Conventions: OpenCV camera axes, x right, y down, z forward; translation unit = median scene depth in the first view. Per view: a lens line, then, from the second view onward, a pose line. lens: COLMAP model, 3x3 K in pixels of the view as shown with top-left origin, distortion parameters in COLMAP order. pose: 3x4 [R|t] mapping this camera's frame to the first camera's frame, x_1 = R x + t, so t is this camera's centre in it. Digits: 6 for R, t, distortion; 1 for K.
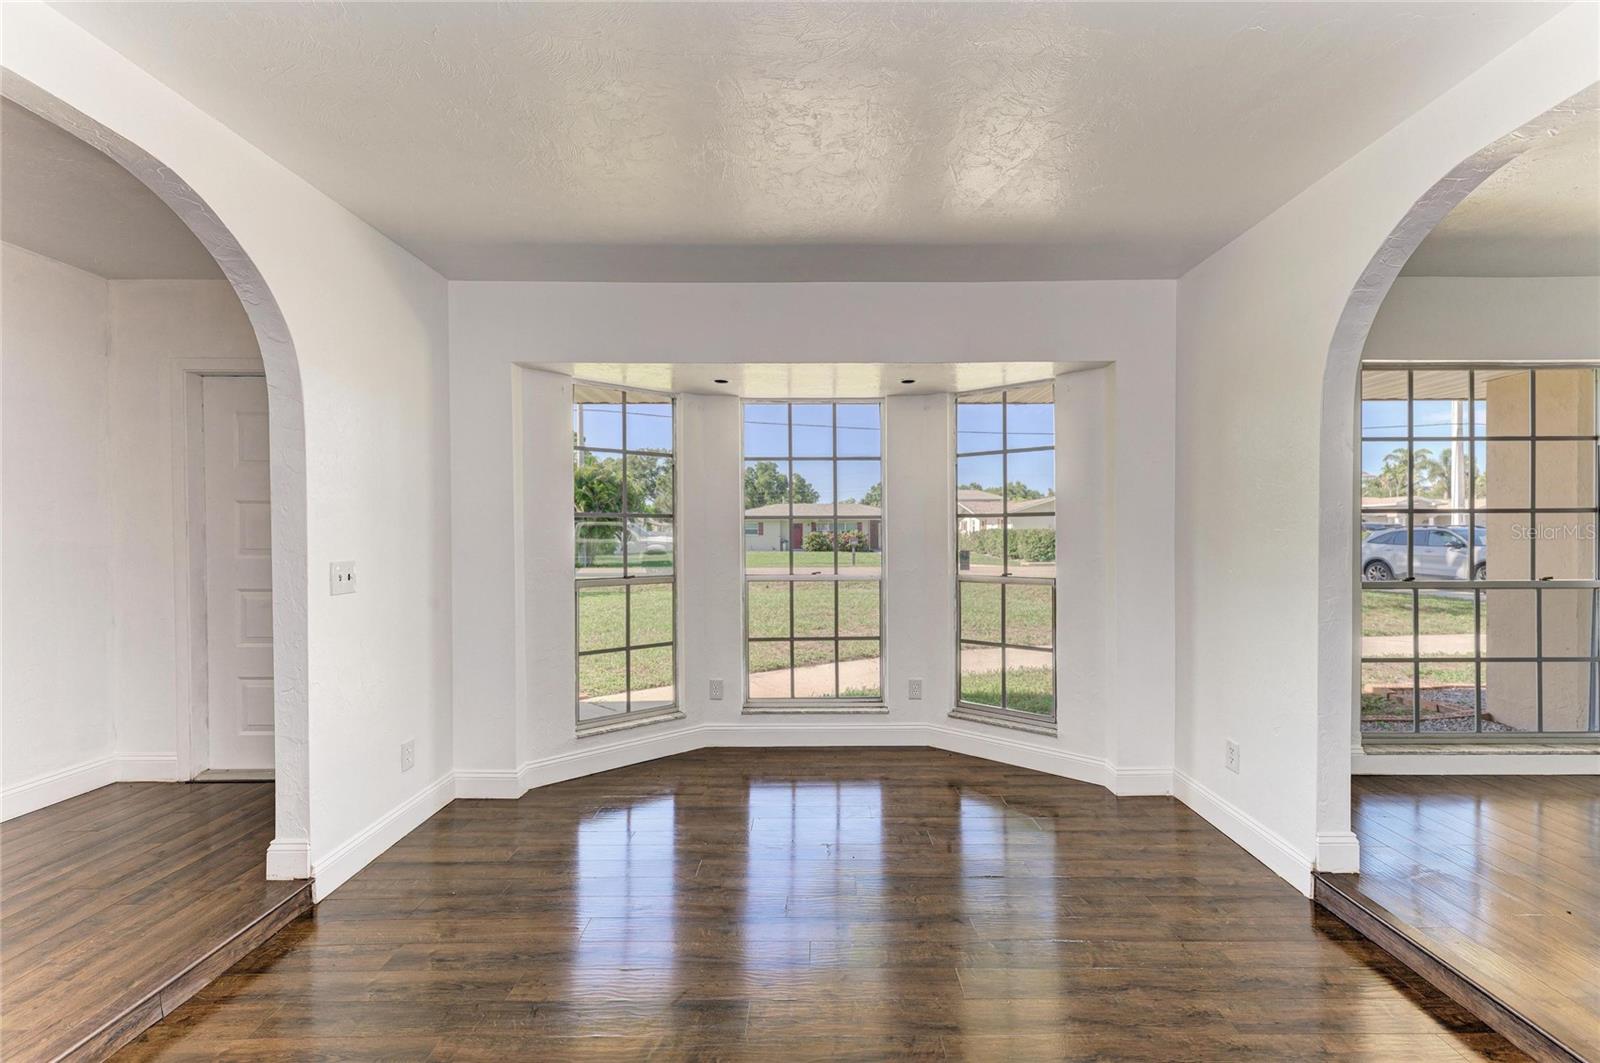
lens RADIAL K [[629.2, 0, 814.4], [0, 629.2, 541.0], [0, 0, 1]] dist [0.010385, -0.001098]
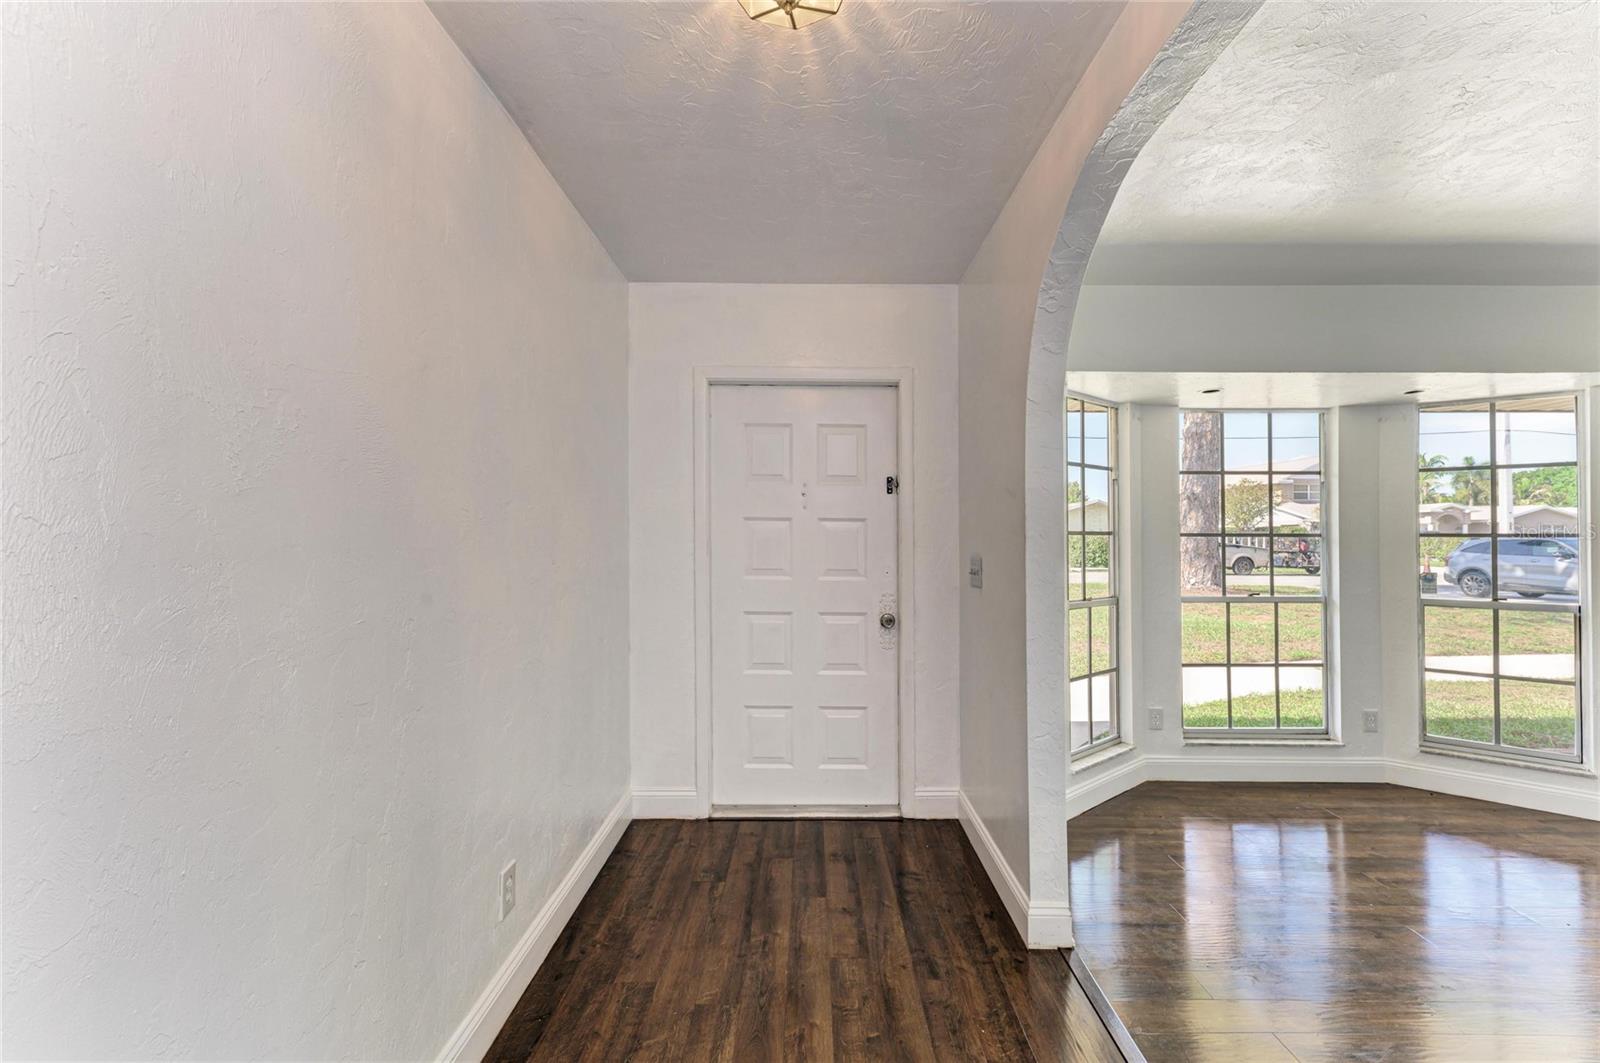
lens RADIAL K [[629.2, 0, 805.6], [0, 629.2, 524.0], [0, 0, 1]] dist [0.010385, -0.001098]
pose [[0.999933, 0.003854, -0.010921, -0.681708], [-0.004210, 0.999456, -0.032716, -0.021768], [0.010789, 0.032760, 0.999405, 0.047518]]
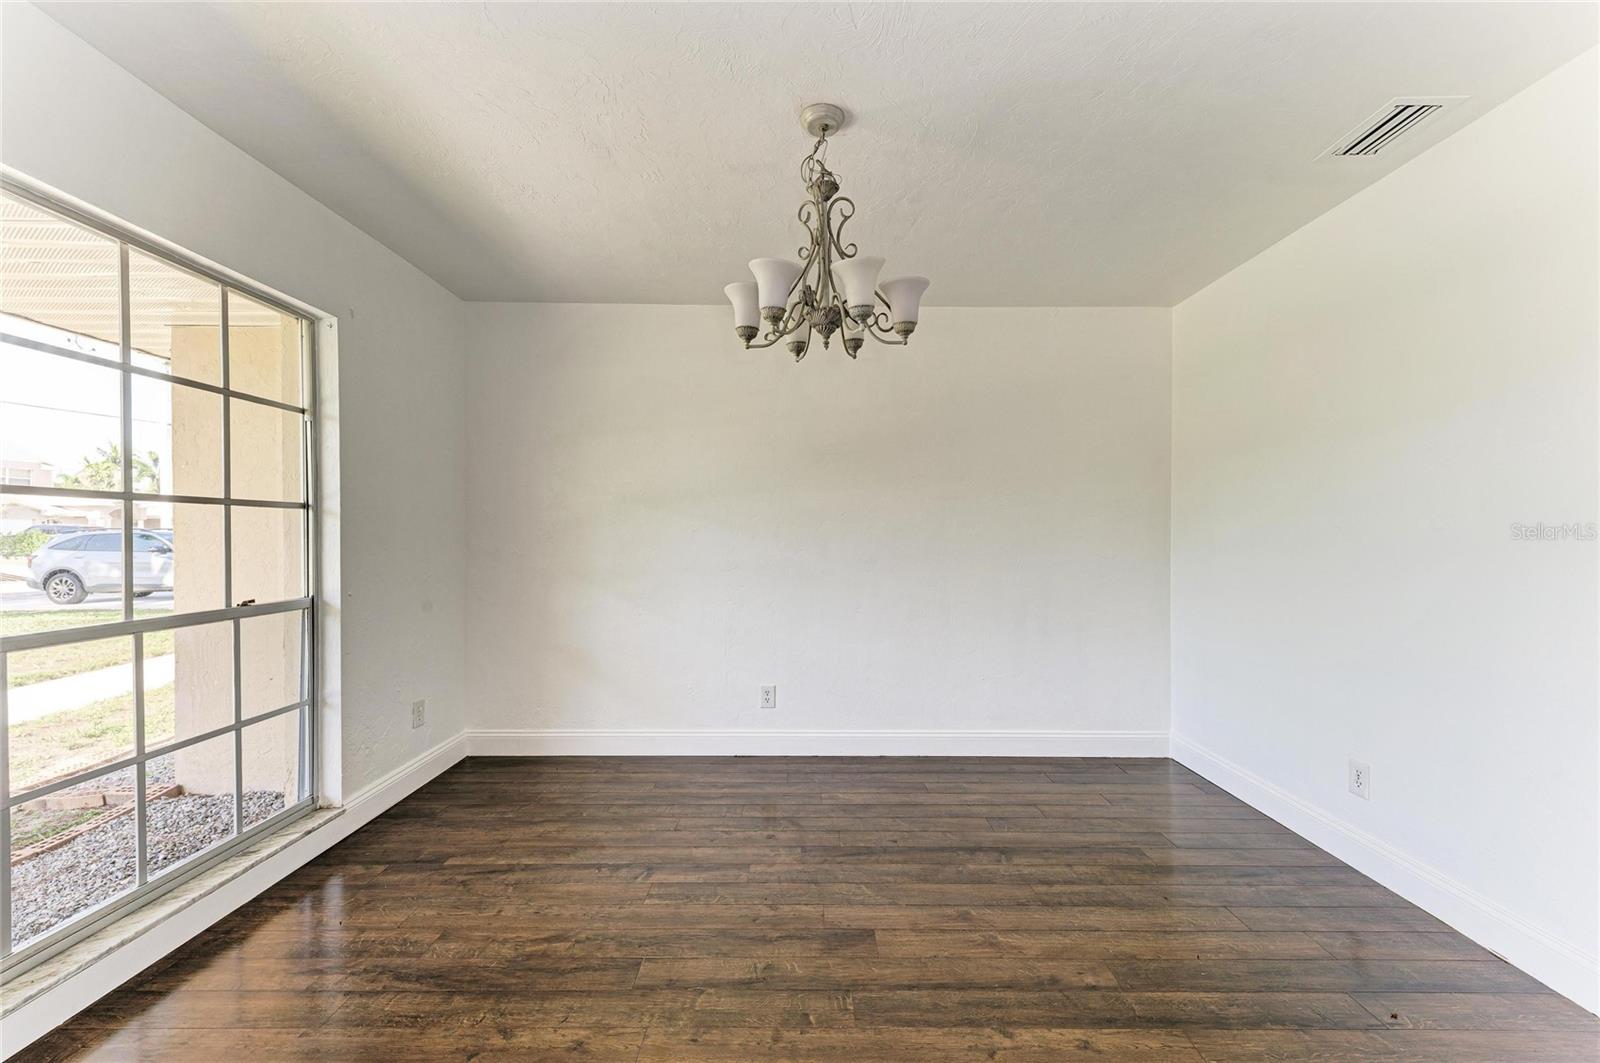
lens RADIAL K [[629.2, 0, 812.8], [0, 629.2, 537.8], [0, 0, 1]] dist [0.010385, -0.001098]
pose [[-0.011575, -0.000170, 0.999933, 0.404205], [0.011723, 0.999931, 0.000305, -0.003262], [-0.999864, 0.011726, -0.011572, 0.349101]]
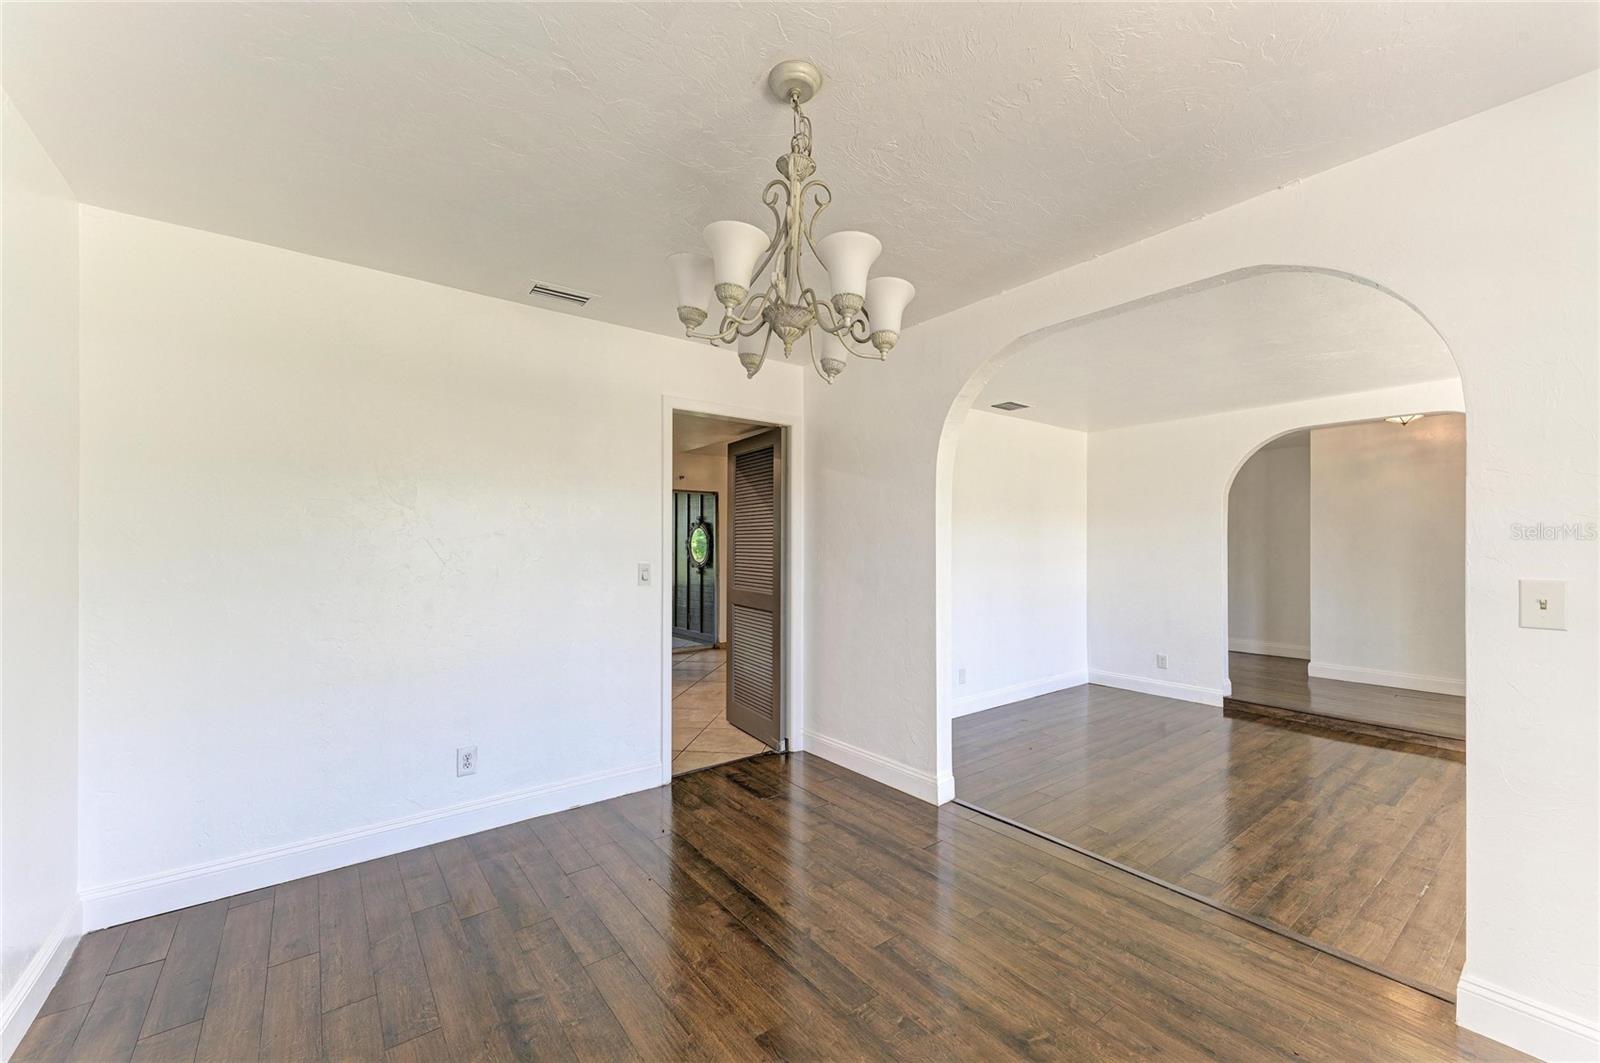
lens RADIAL K [[629.2, 0, 807.3], [0, 629.2, 537.9], [0, 0, 1]] dist [0.010385, -0.001098]
pose [[-0.787686, -0.000974, -0.616076, 1.161516], [-0.006287, 0.999959, 0.006458, -0.039876], [0.616045, 0.008960, -0.787660, 0.668141]]
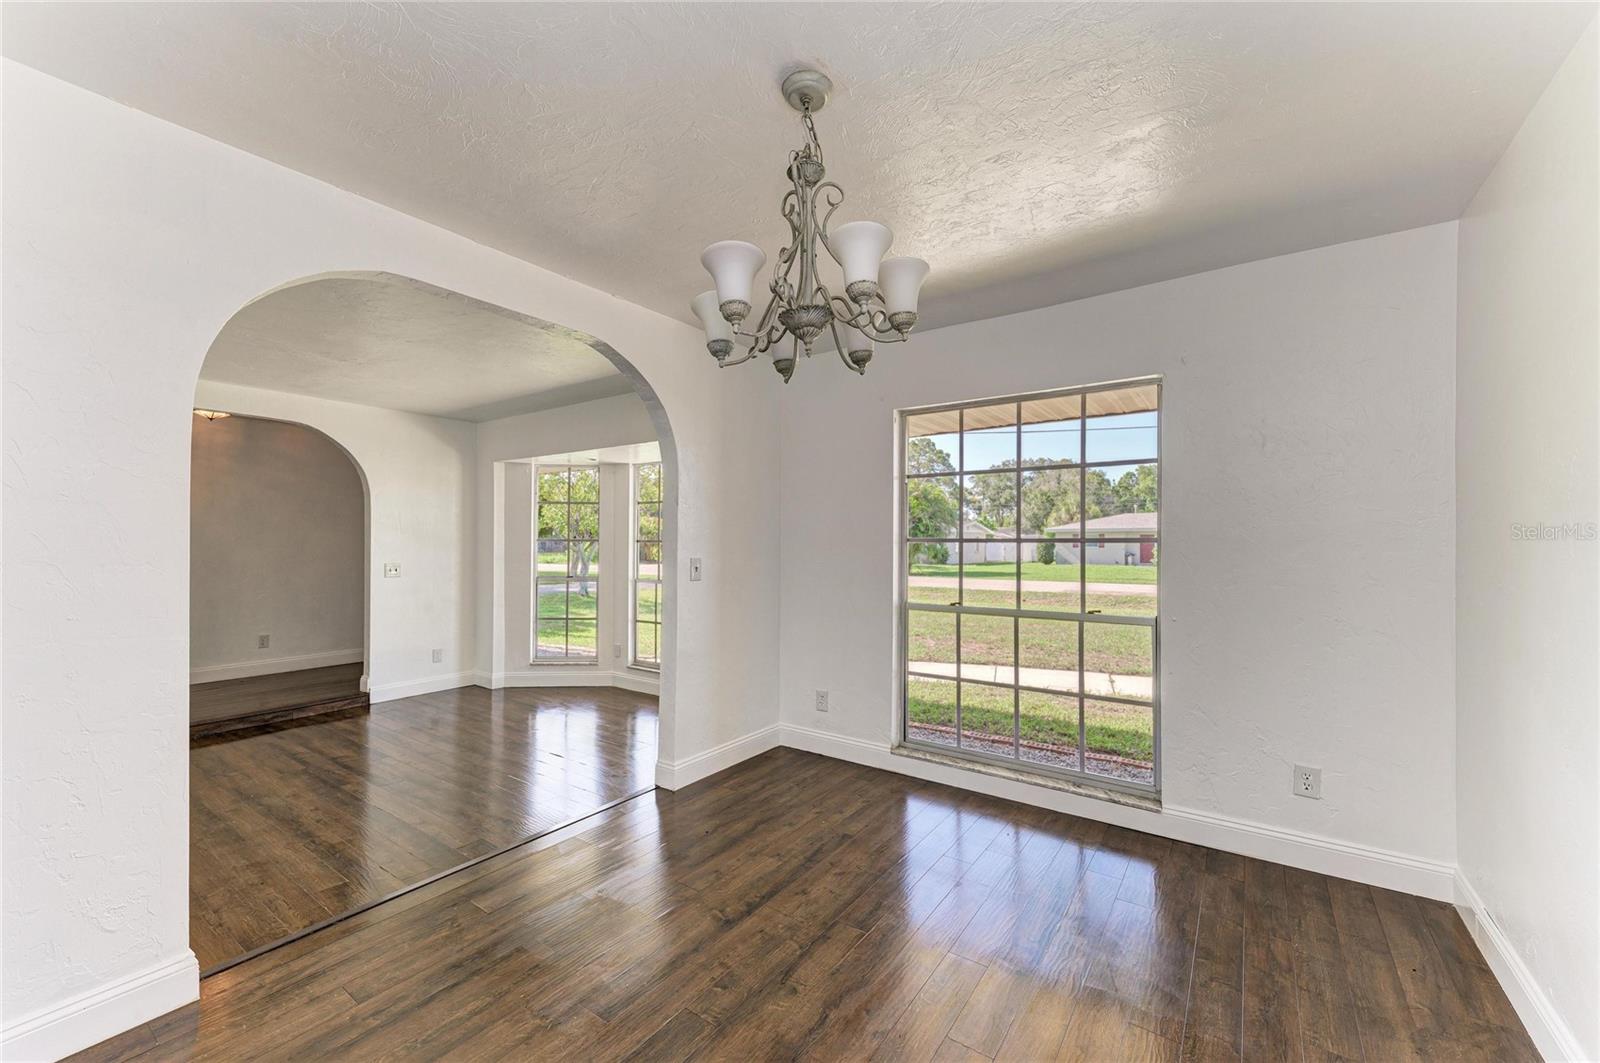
lens RADIAL K [[629.2, 0, 810.0], [0, 629.2, 542.7], [0, 0, 1]] dist [0.010385, -0.001098]
pose [[0.823292, 0.009168, -0.567544, 1.155899], [-0.016500, 0.999834, -0.007785, -0.027412], [0.567378, 0.015773, 0.823306, -0.019240]]
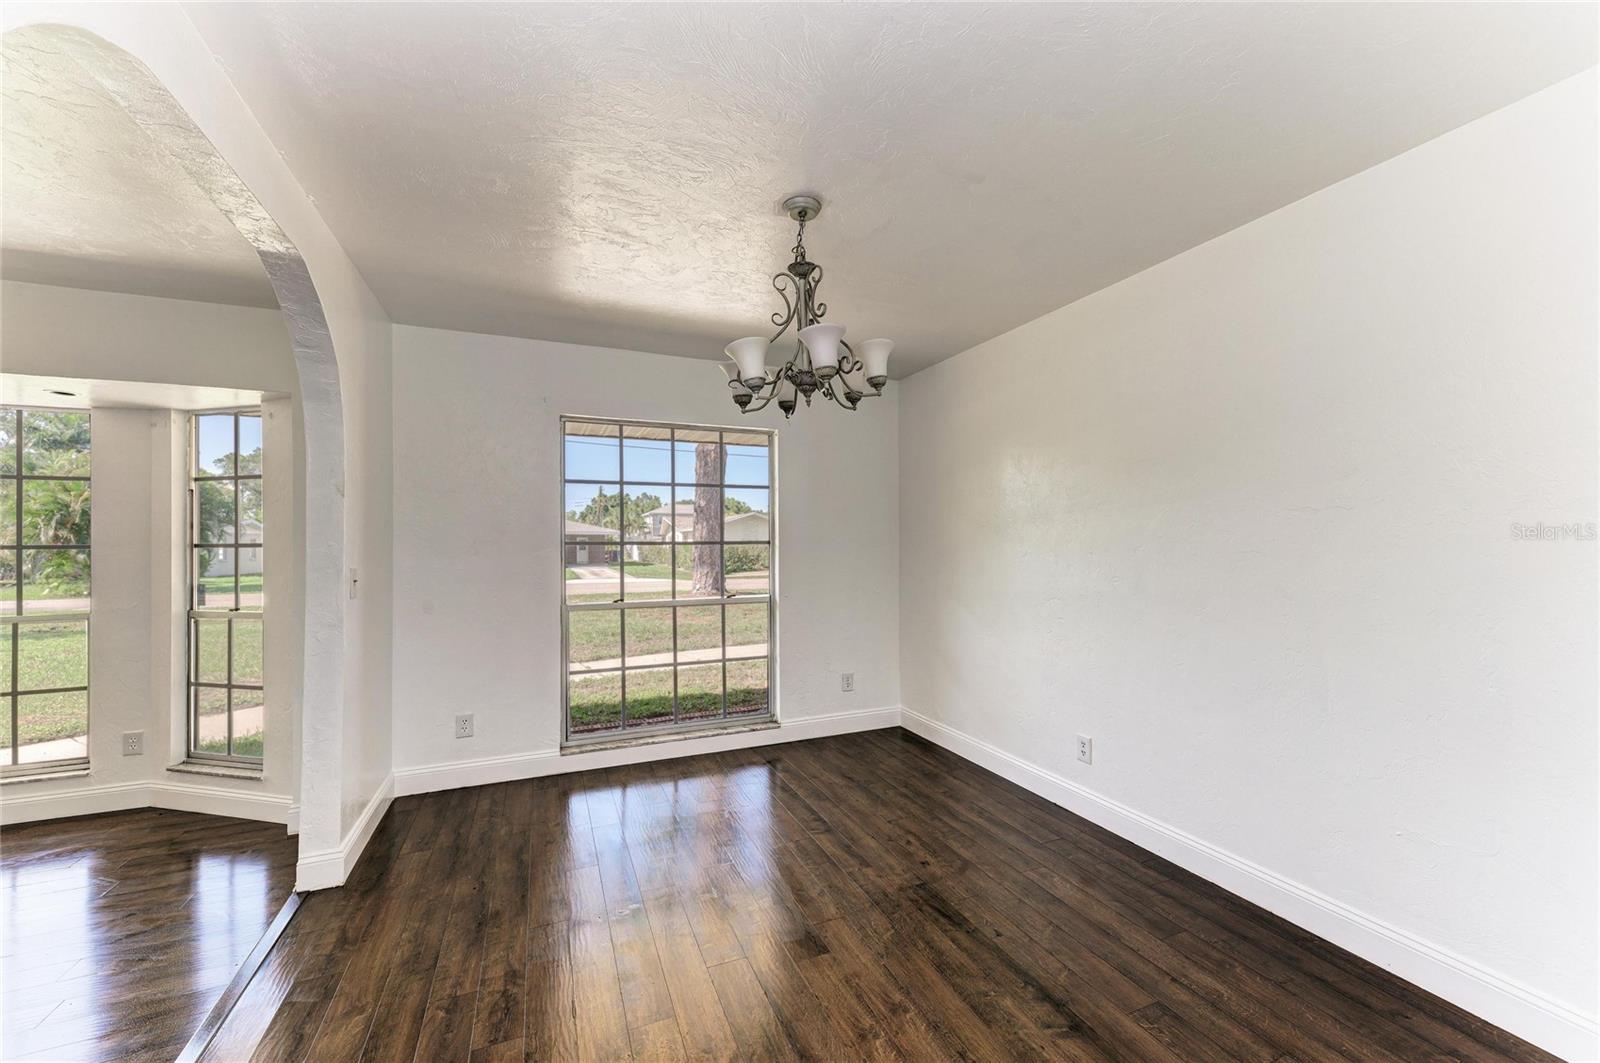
lens RADIAL K [[629.2, 0, 810.7], [0, 629.2, 543.4], [0, 0, 1]] dist [0.010385, -0.001098]
pose [[0.917031, 0.000259, 0.398816, 0.687396], [0.006799, 0.999844, -0.016285, -0.022669], [-0.398758, 0.017645, 0.916886, -0.194084]]
